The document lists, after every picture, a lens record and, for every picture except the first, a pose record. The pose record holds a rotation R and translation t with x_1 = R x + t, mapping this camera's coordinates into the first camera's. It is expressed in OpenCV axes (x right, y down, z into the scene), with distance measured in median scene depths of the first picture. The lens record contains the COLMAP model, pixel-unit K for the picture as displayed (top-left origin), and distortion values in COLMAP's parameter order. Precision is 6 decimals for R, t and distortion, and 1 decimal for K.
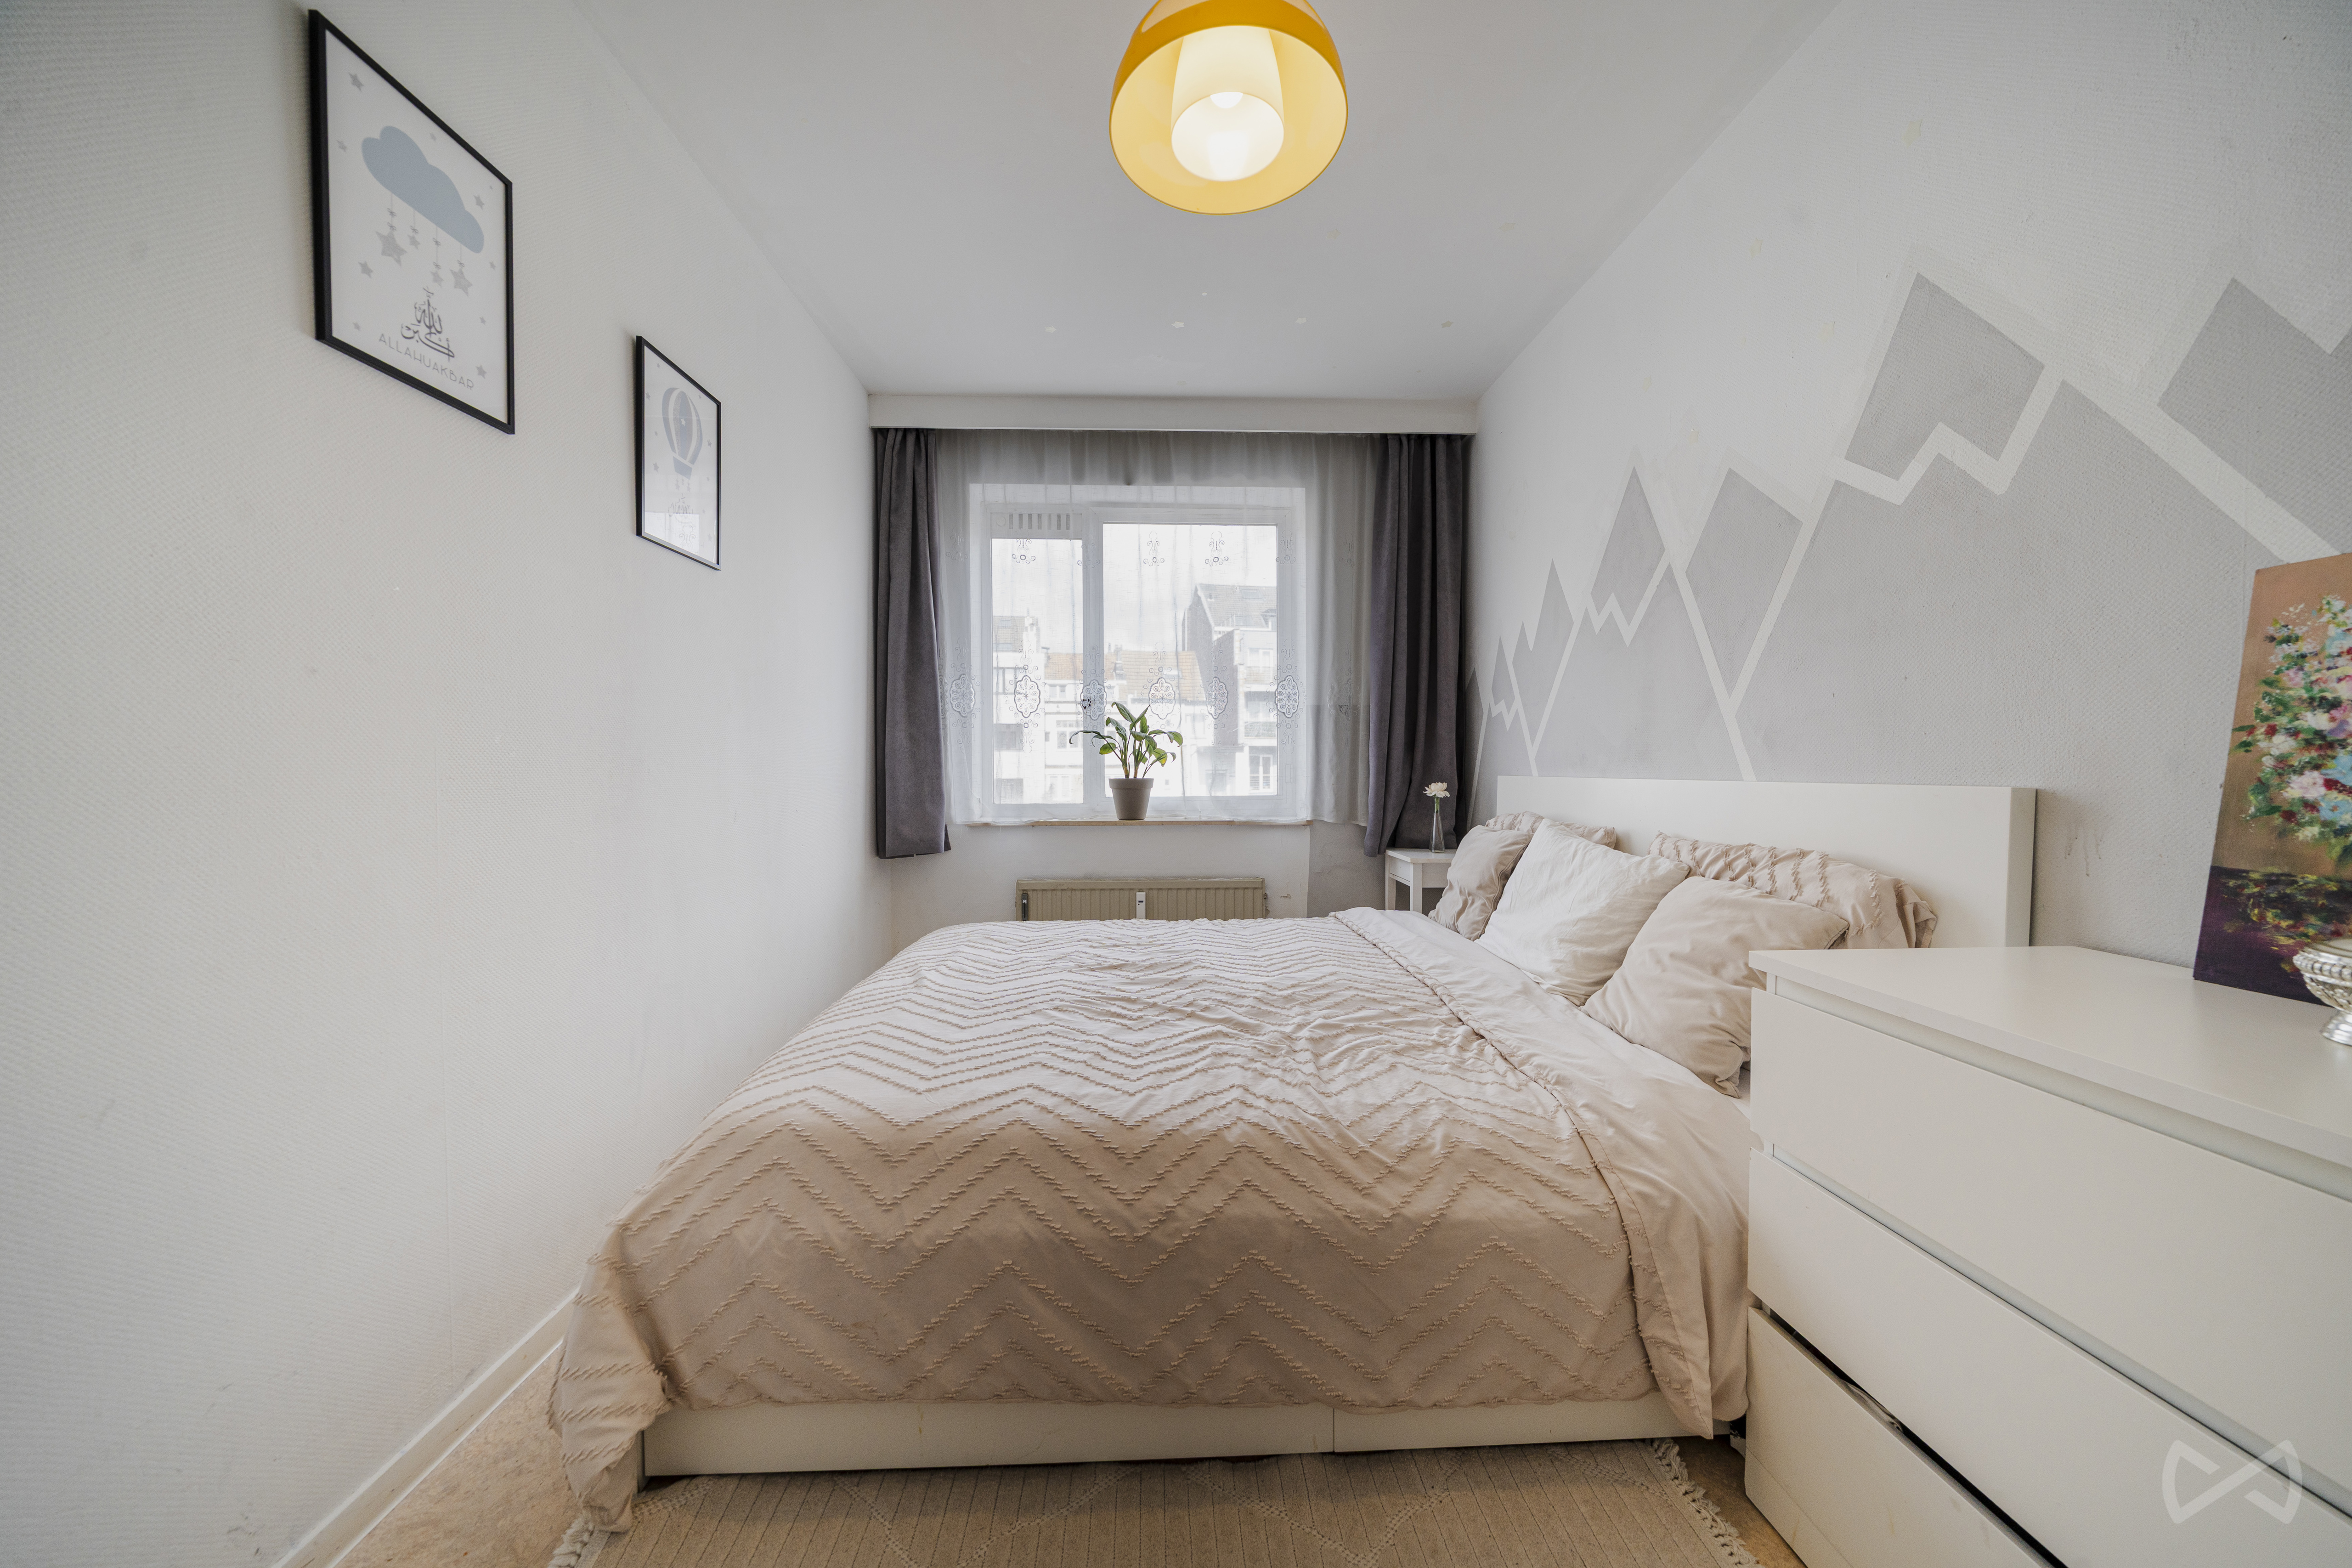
lens RADIAL K [[797.5, 0, 1182.2], [0, 797.5, 788.9], [0, 0, 1]] dist [-0.006552, 0.000020]
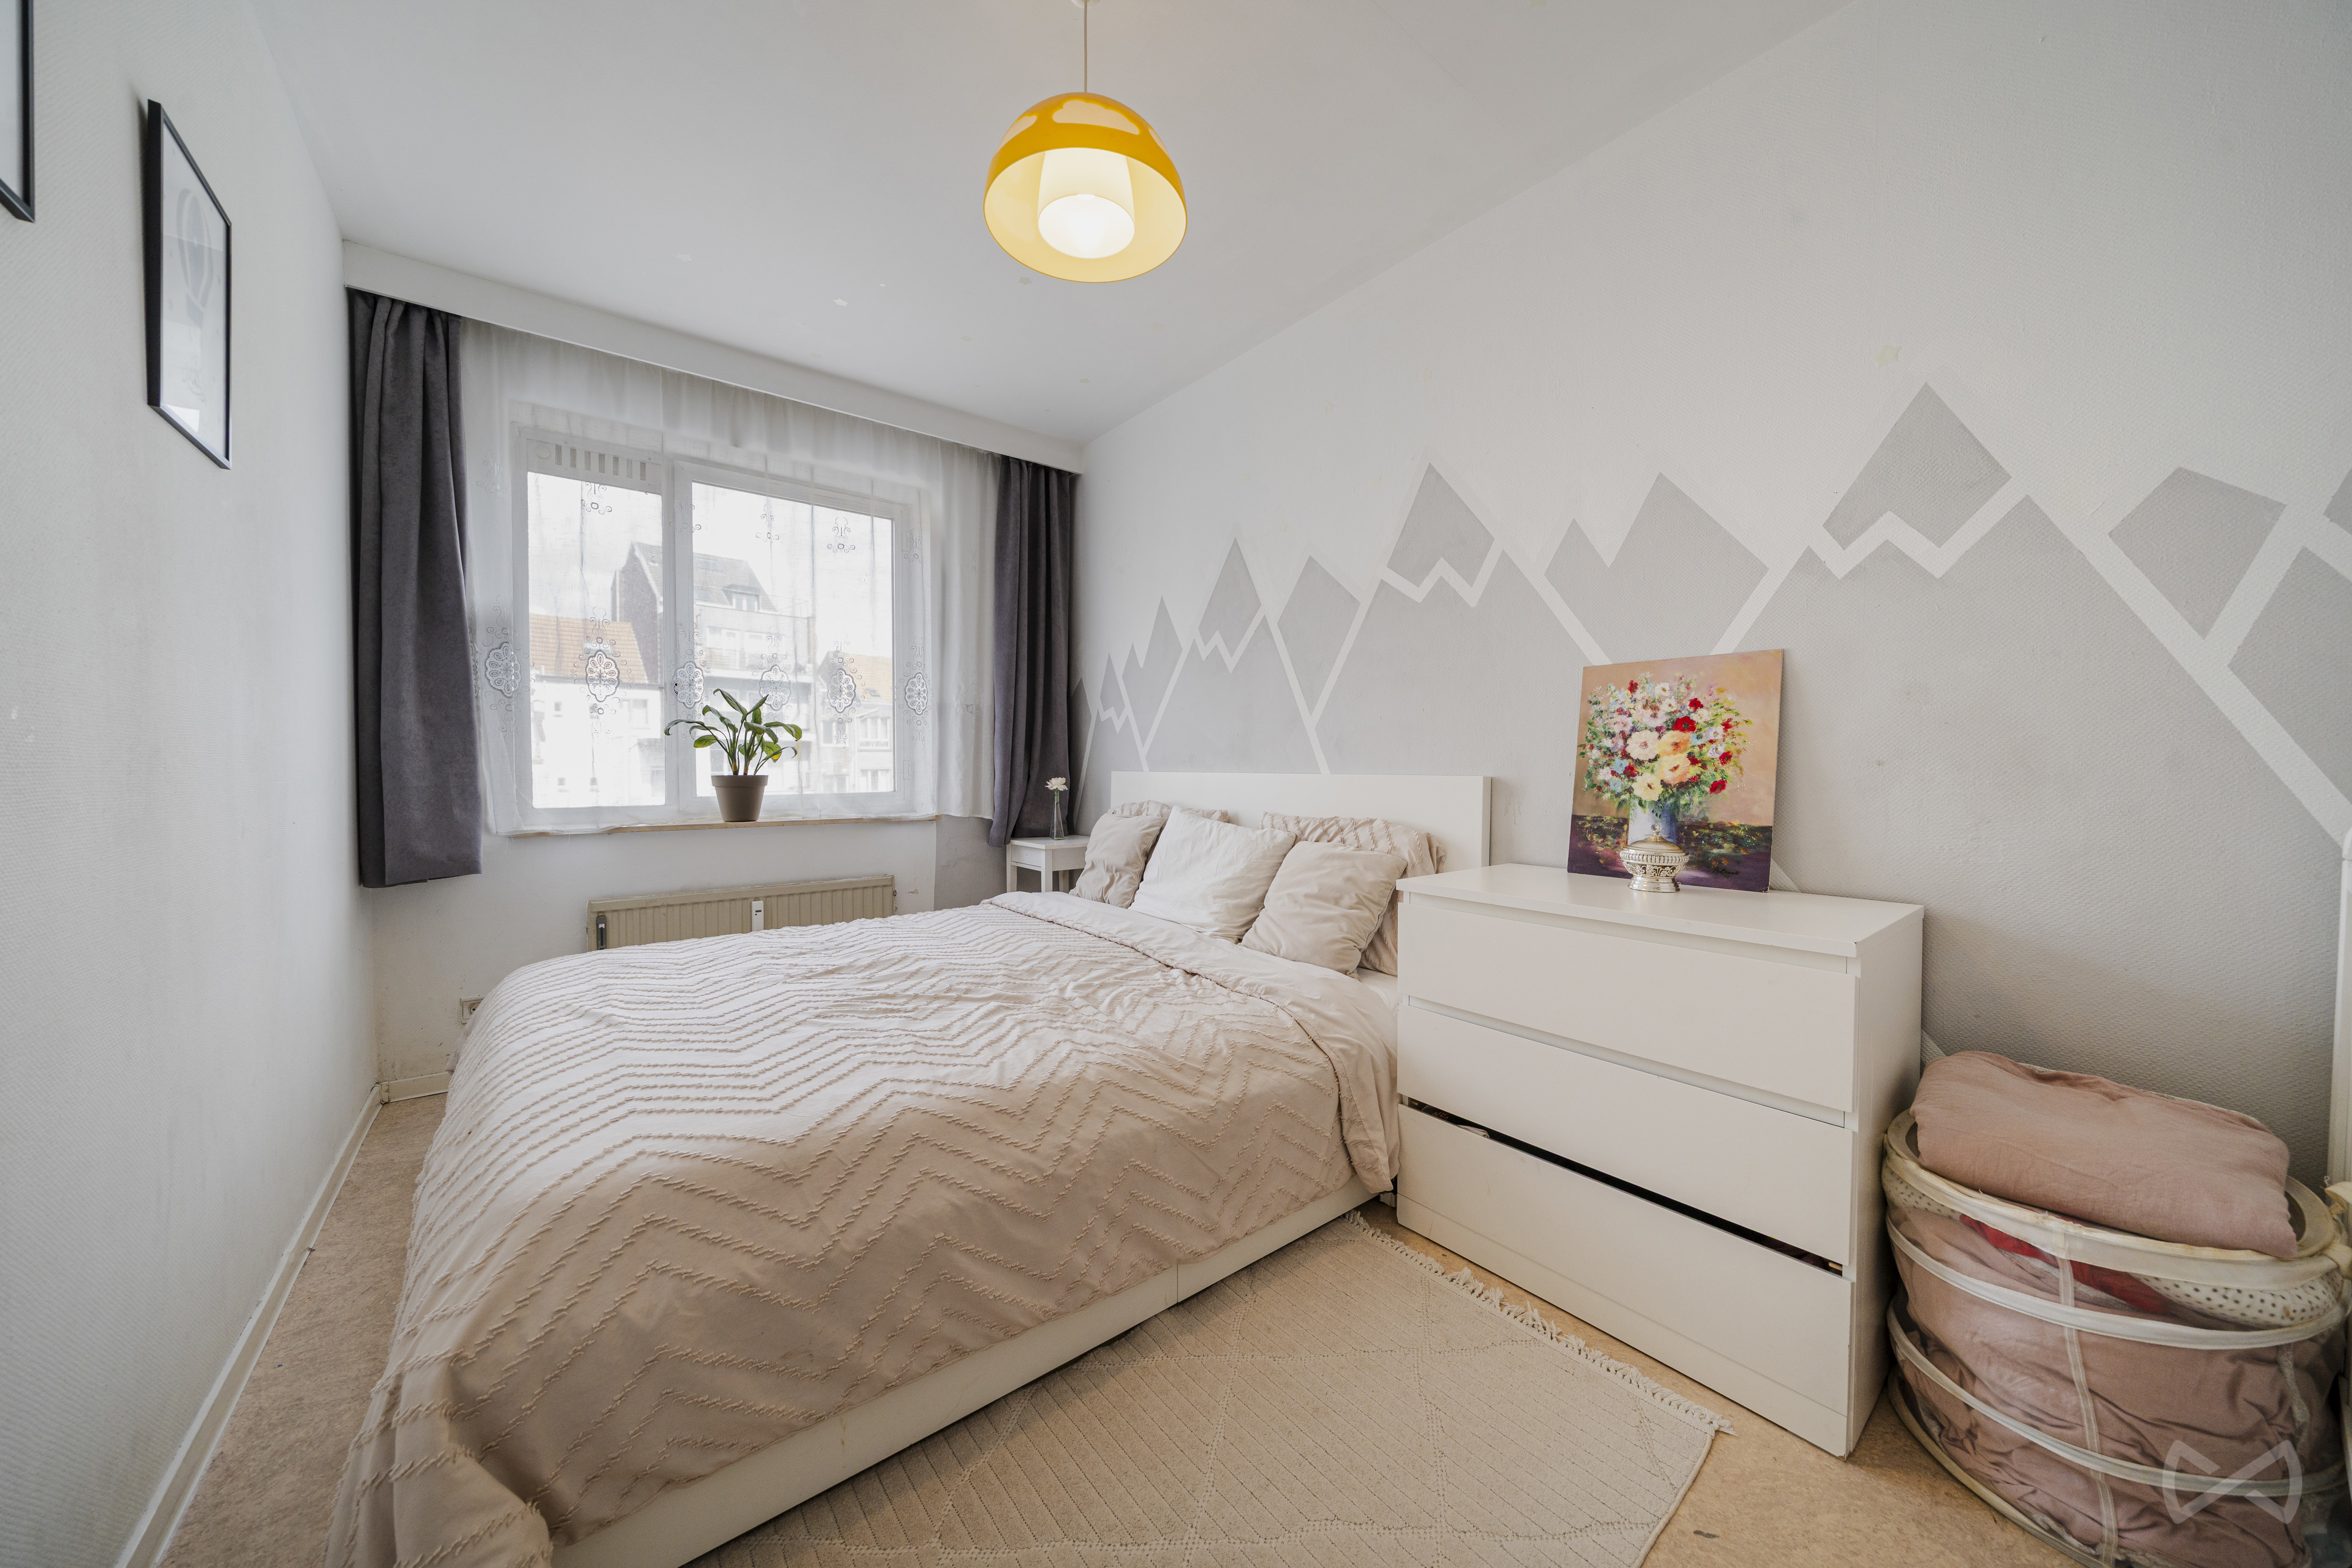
lens RADIAL K [[797.5, 0, 1175.2], [0, 797.5, 788.6], [0, 0, 1]] dist [-0.006552, 0.000020]
pose [[0.808580, -0.014623, 0.588205, -0.436873], [0.012650, 0.999892, 0.007468, 0.003058], [-0.588250, 0.001402, 0.808678, -0.021886]]
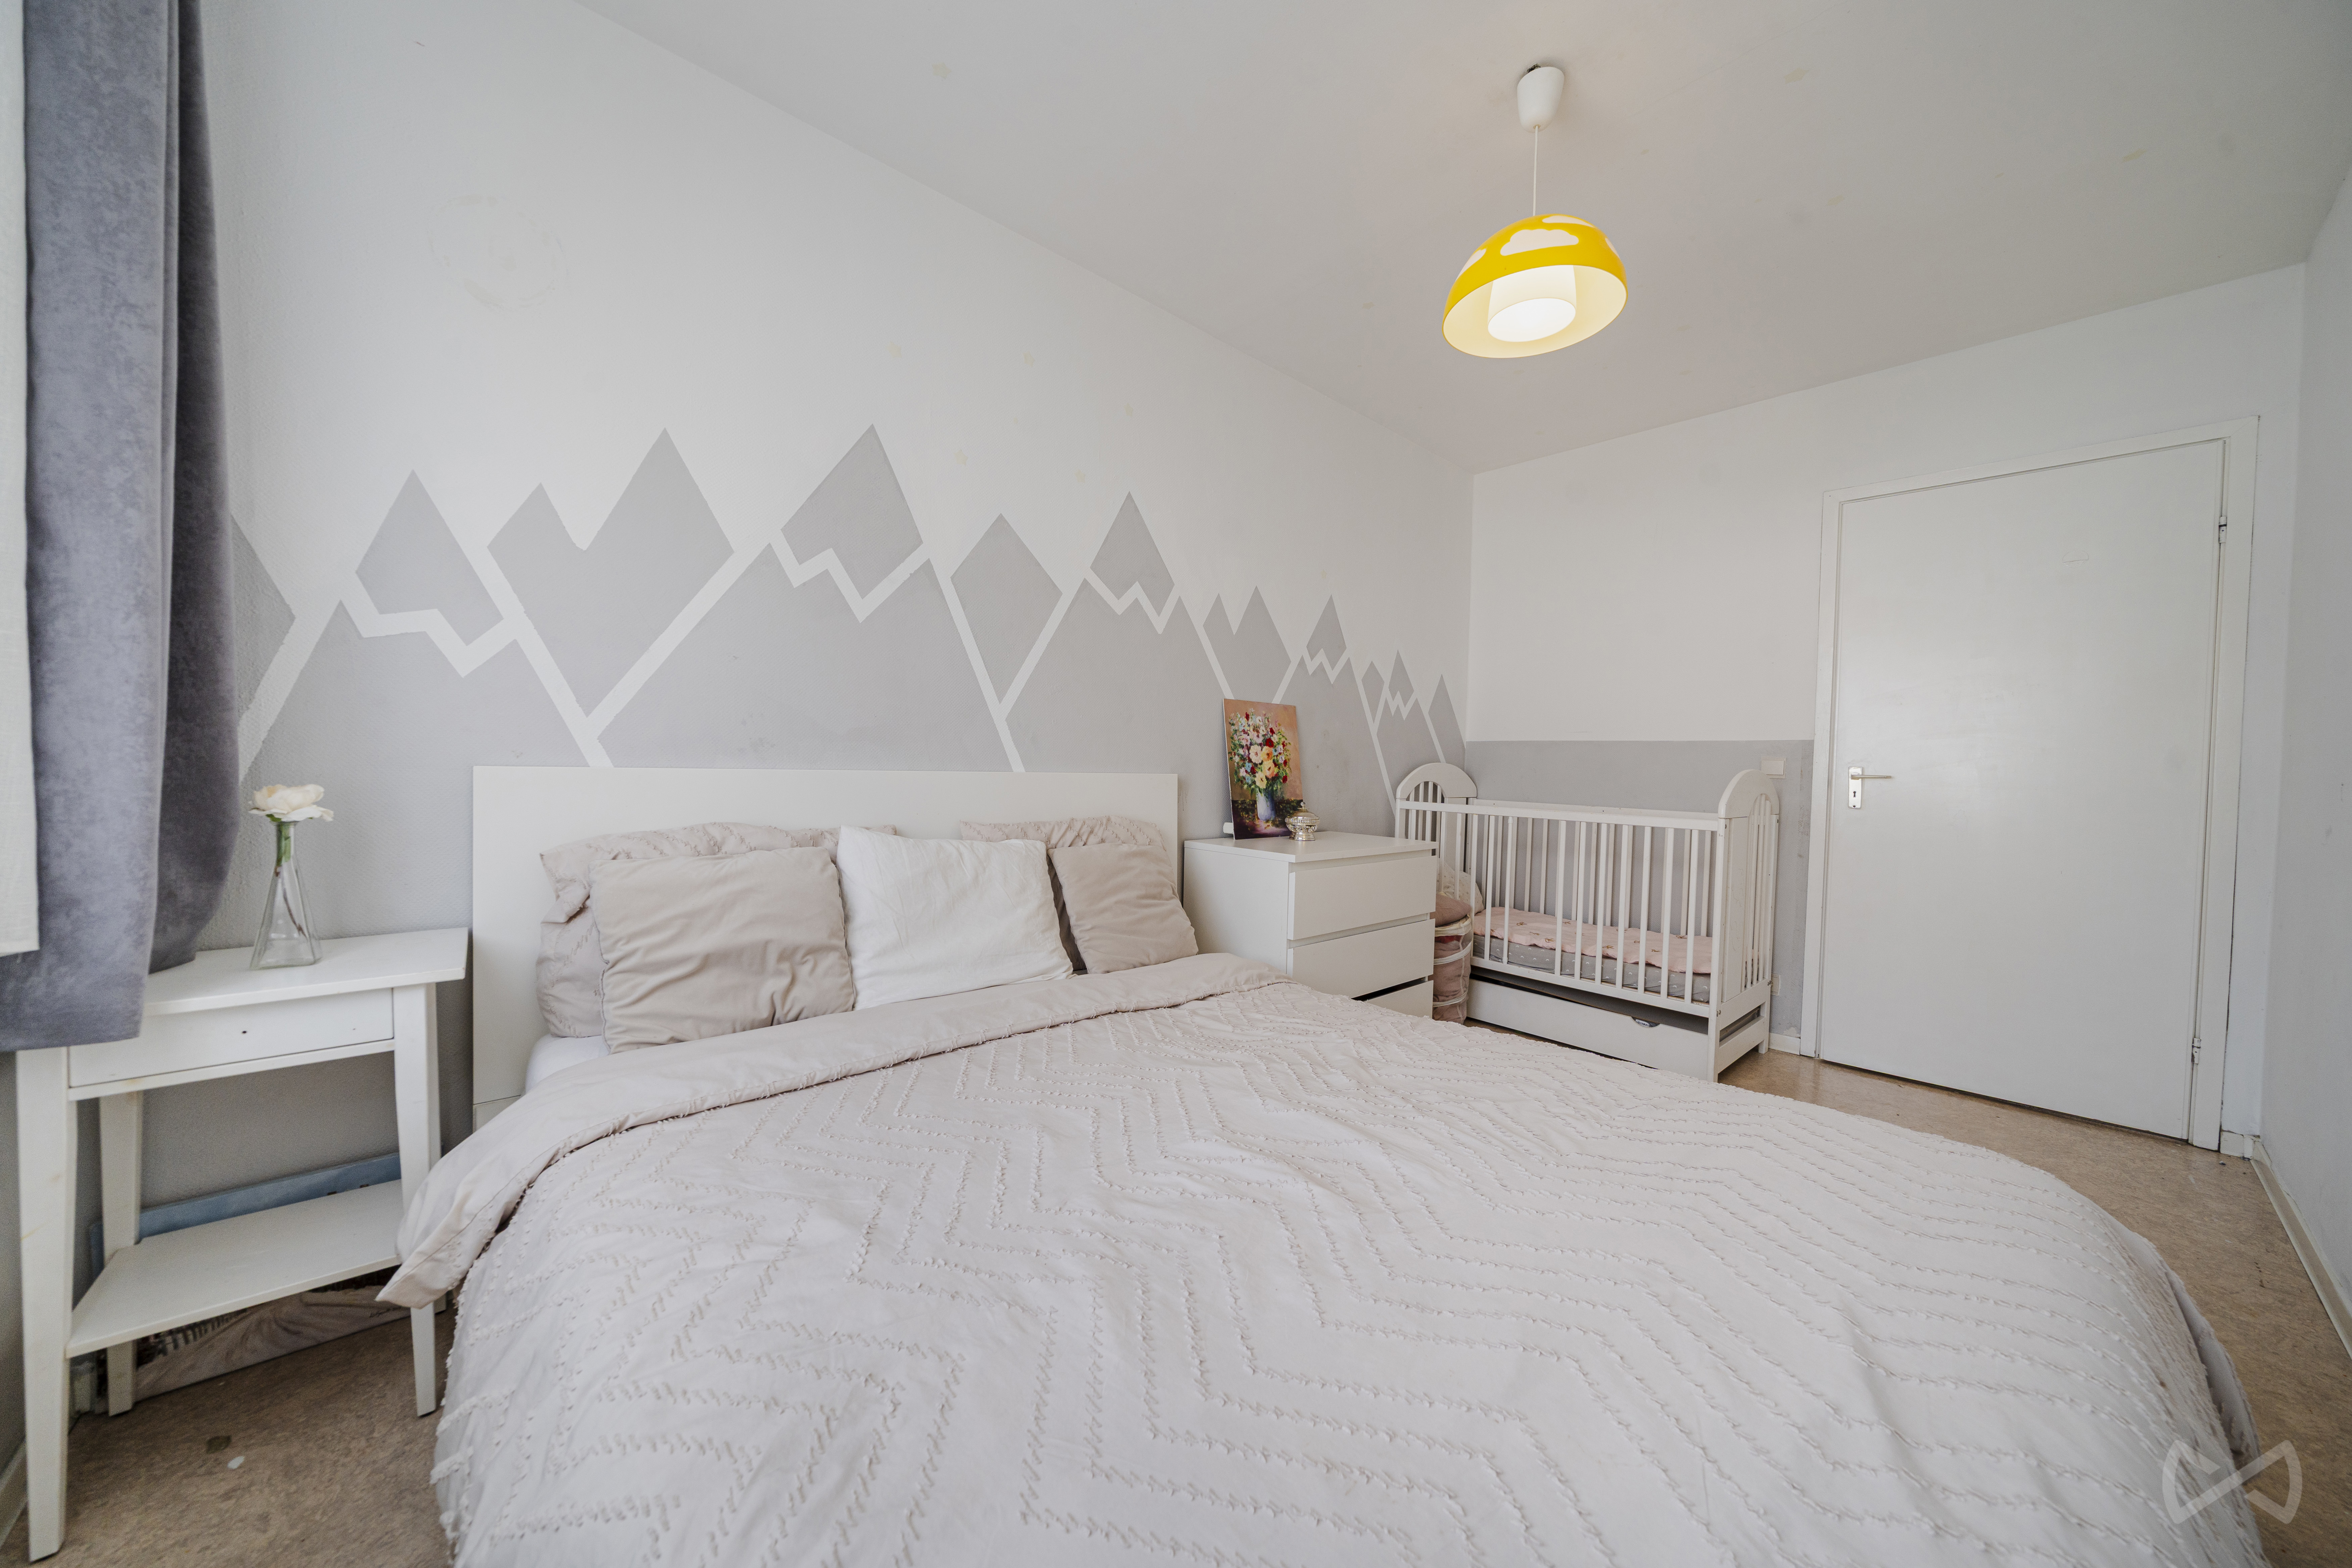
lens RADIAL K [[797.5, 0, 1192.7], [0, 797.5, 784.8], [0, 0, 1]] dist [-0.006552, 0.000020]
pose [[-0.647640, -0.017537, 0.761744, -0.526945], [0.009895, 0.999457, 0.031423, -0.032615], [-0.761882, 0.027888, -0.647115, 1.918803]]
